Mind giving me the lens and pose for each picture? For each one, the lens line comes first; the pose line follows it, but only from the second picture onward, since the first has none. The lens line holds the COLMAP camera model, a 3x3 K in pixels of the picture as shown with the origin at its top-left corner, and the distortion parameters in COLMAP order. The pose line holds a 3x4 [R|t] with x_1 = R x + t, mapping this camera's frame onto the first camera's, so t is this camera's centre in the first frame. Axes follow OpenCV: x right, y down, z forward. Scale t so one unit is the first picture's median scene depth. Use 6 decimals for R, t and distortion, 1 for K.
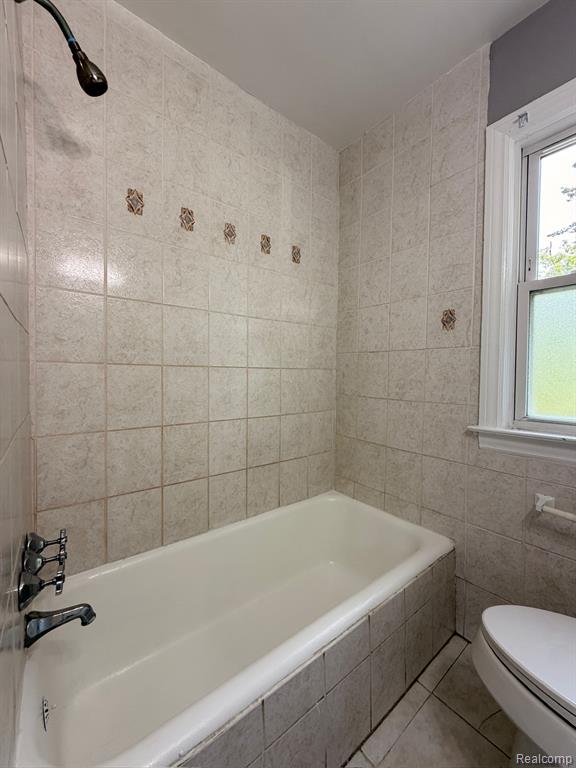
lens RADIAL K [[307.5, 0, 290.7], [0, 307.5, 381.0], [0, 0, 1]] dist [-0.000693, 0.000023]
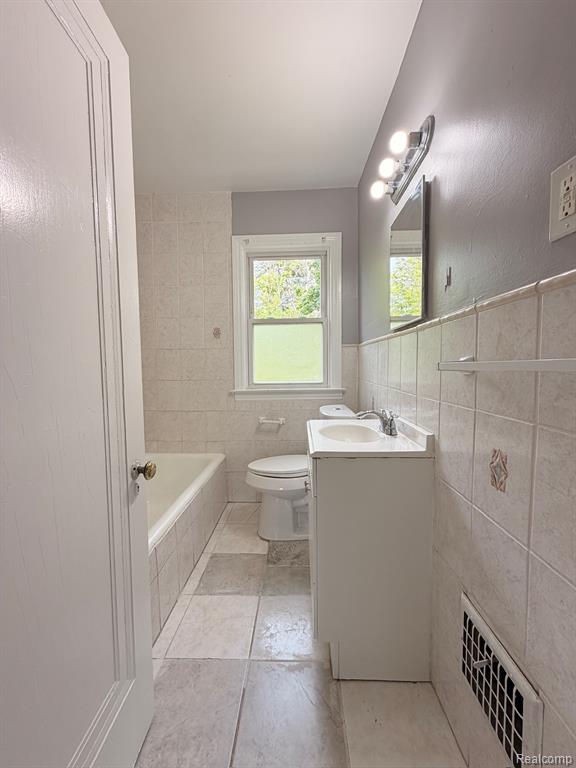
lens RADIAL K [[307.5, 0, 286.5], [0, 307.5, 383.8], [0, 0, 1]] dist [-0.000693, 0.000023]
pose [[0.653859, -0.061383, 0.754123, -0.647723], [0.034404, 0.998085, 0.051411, 0.020204], [-0.755834, -0.007670, 0.654718, -0.531758]]
